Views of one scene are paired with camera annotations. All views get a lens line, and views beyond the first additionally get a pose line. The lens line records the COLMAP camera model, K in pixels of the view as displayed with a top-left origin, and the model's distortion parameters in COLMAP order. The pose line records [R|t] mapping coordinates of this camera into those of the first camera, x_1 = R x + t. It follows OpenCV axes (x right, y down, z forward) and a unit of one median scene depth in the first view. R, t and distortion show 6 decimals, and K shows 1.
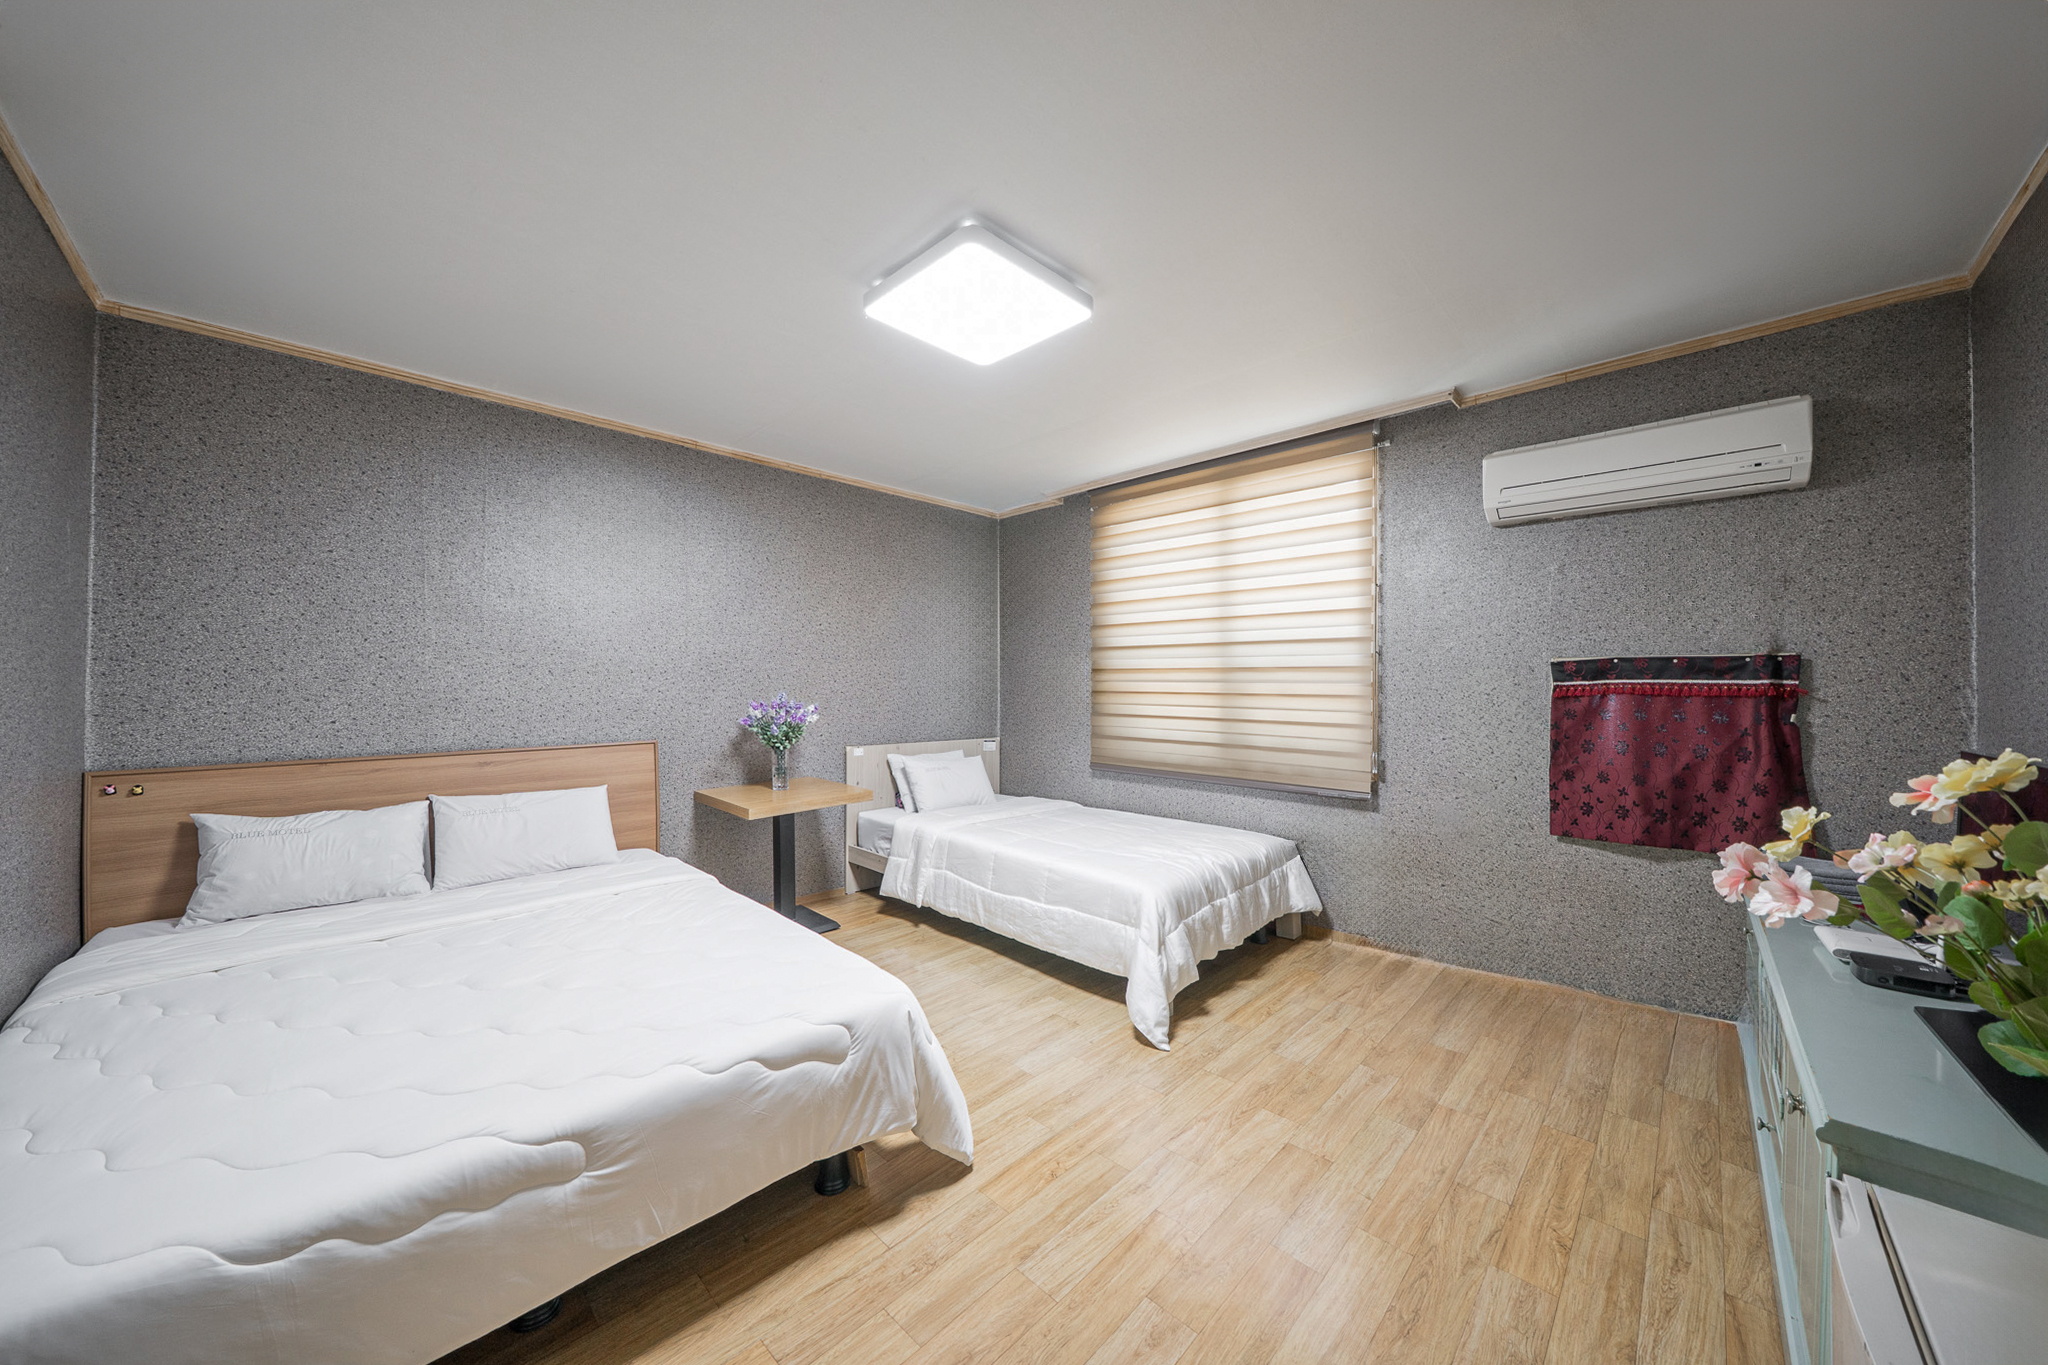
lens RADIAL K [[695.0, 0, 1002.8], [0, 695.0, 685.6], [0, 0, 1]] dist [-0.005836, 0.000233]
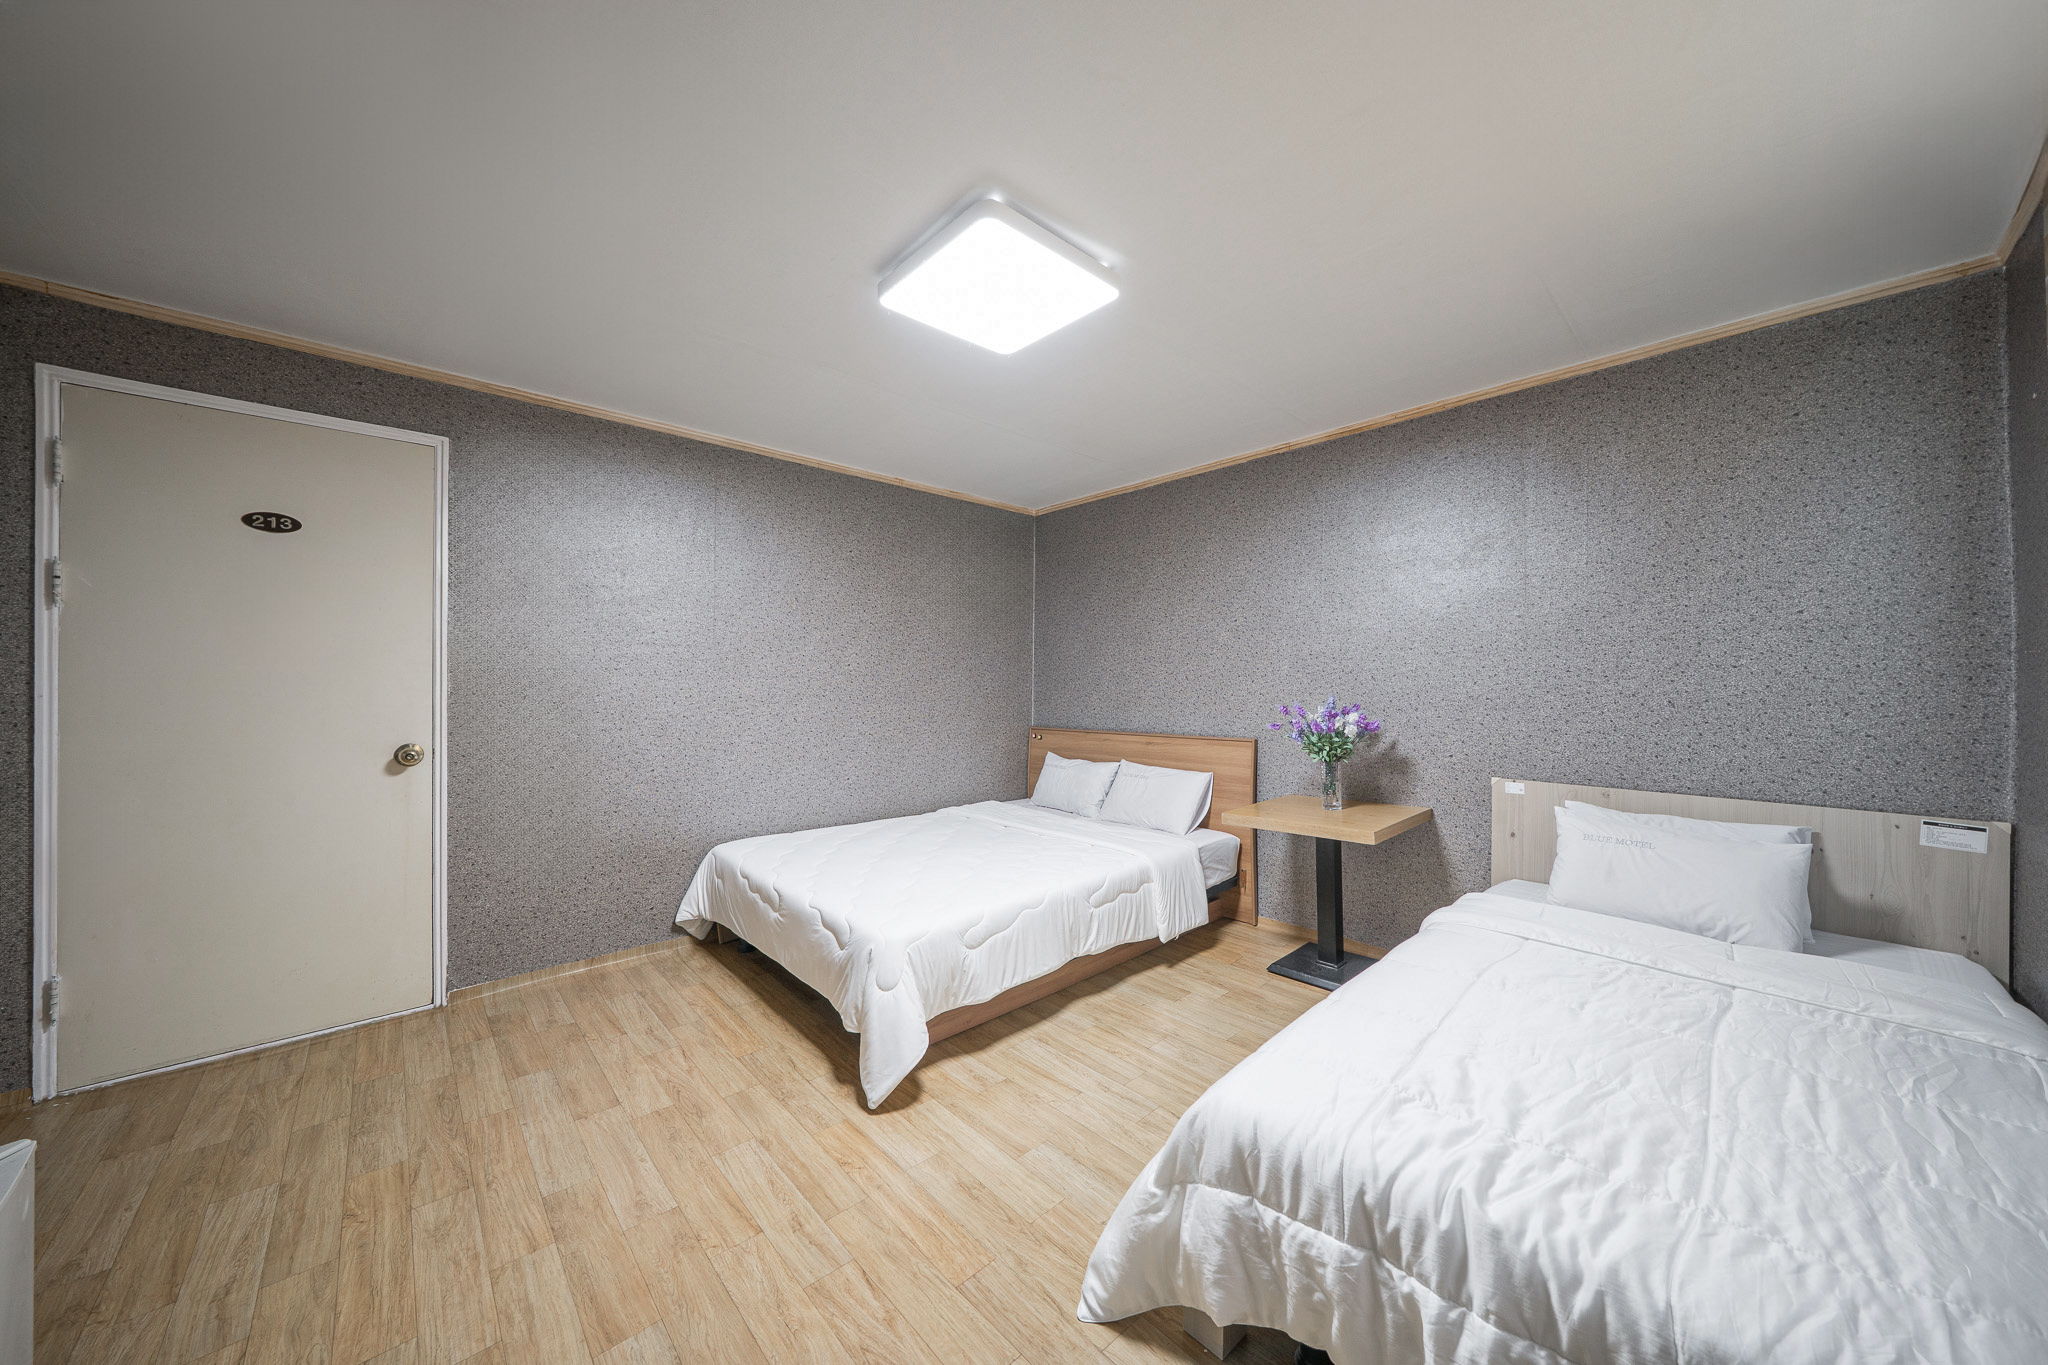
lens RADIAL K [[695.0, 0, 1002.8], [0, 695.0, 685.6], [0, 0, 1]] dist [-0.005836, 0.000233]
pose [[-0.046634, -0.005851, -0.998895, 0.700420], [-0.006478, 0.999964, -0.005554, 0.005170], [0.998891, 0.006212, -0.046670, 0.784505]]
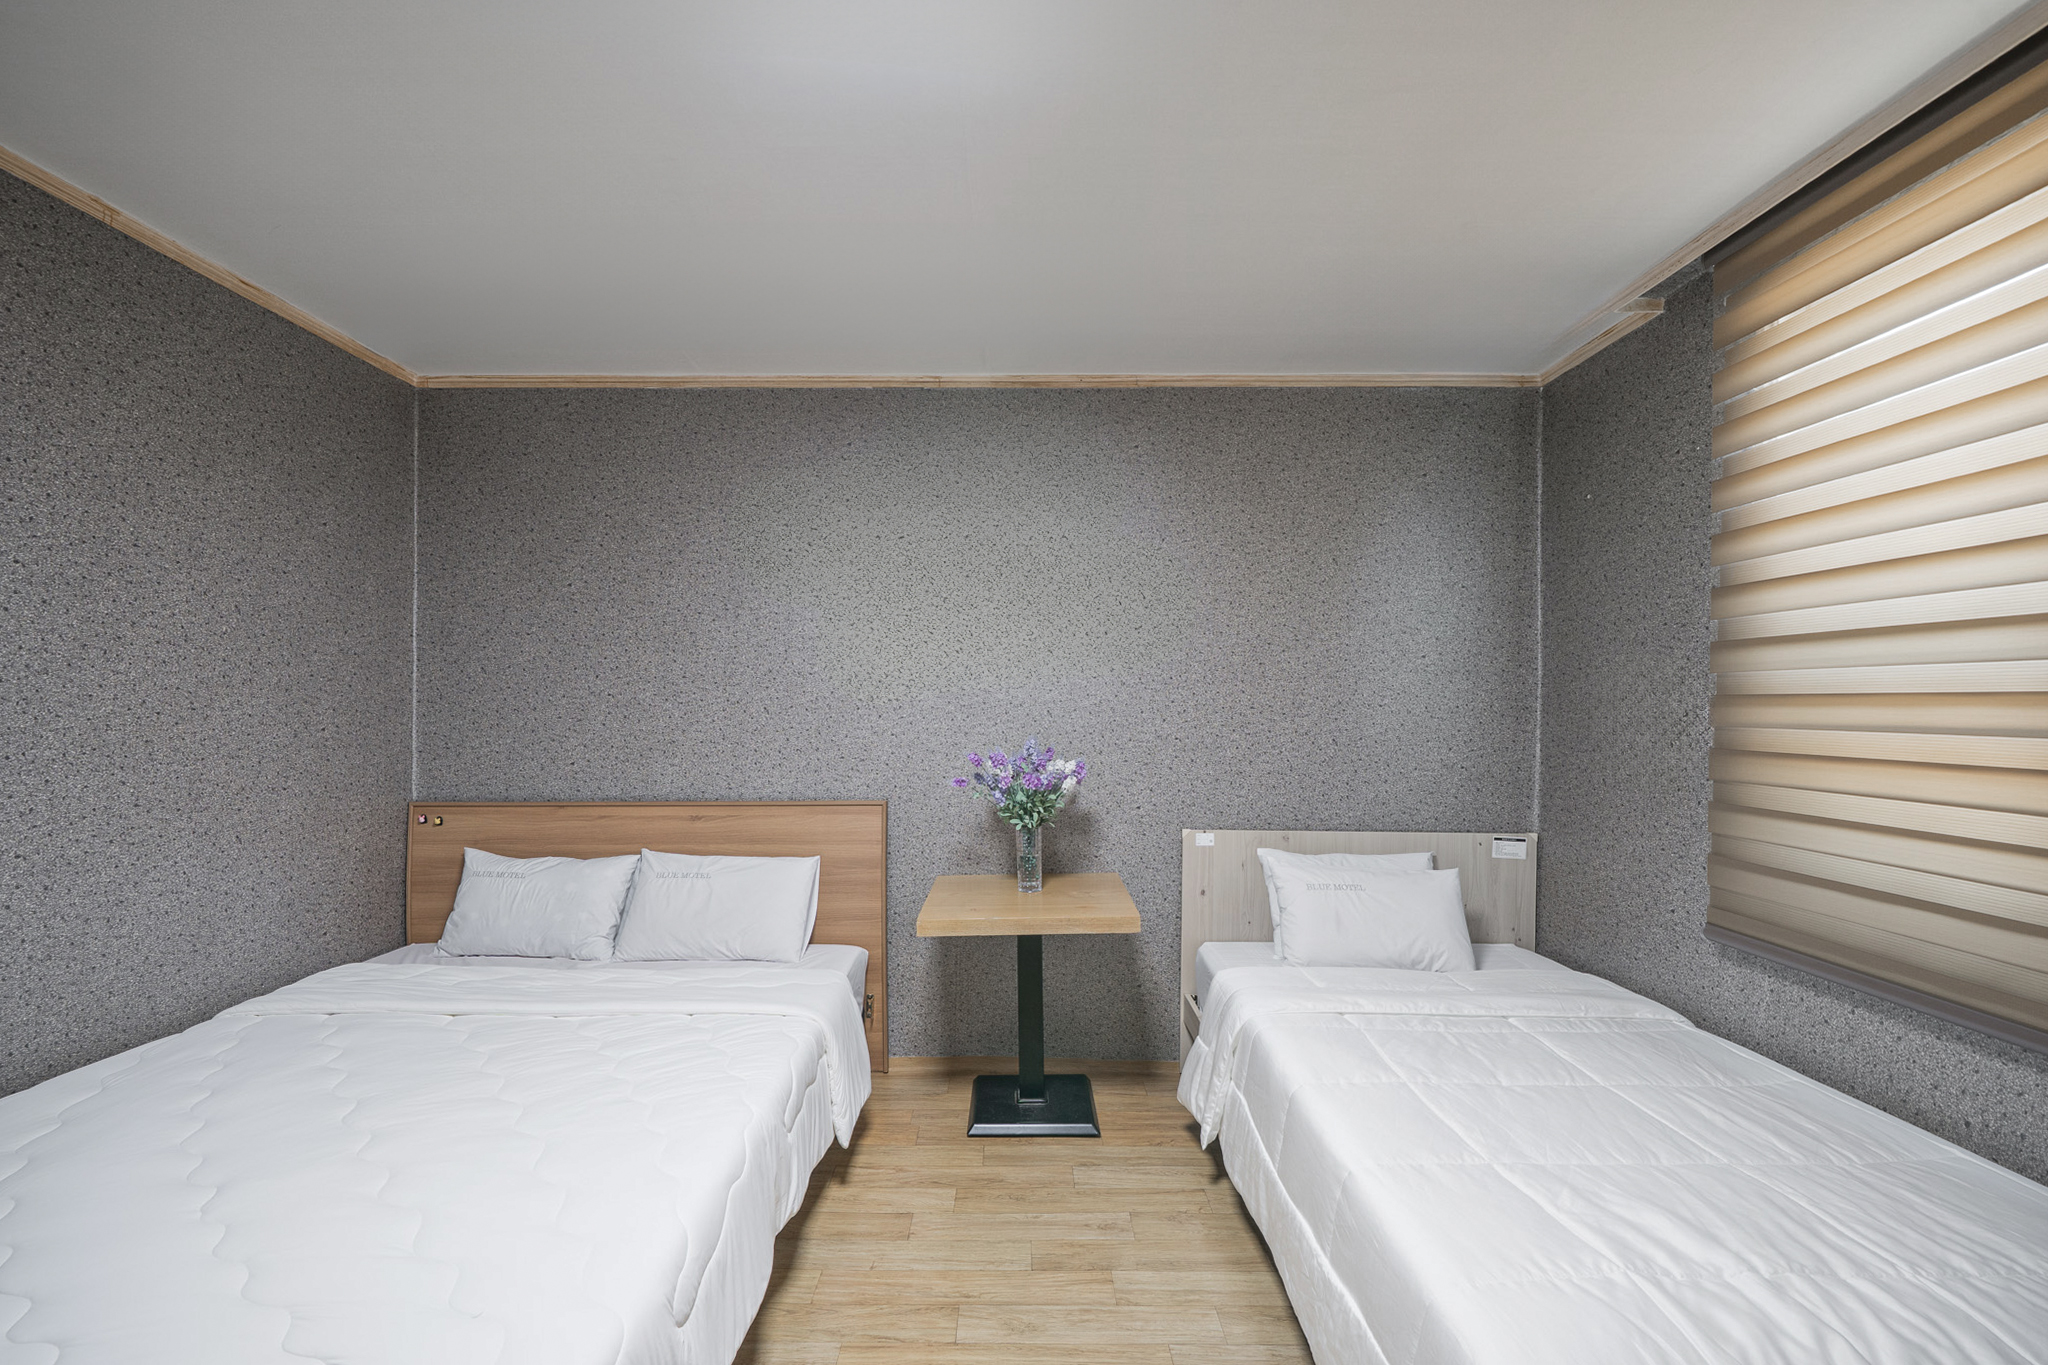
lens RADIAL K [[920.2, 0, 931.2], [0, 920.2, 728.3], [0, 0, 1]] dist [0.001339, -0.000823]
pose [[0.709062, 0.011120, -0.705059, 0.257435], [-0.002328, 0.999907, 0.013428, -0.013298], [0.705142, -0.007880, 0.709022, 0.411766]]
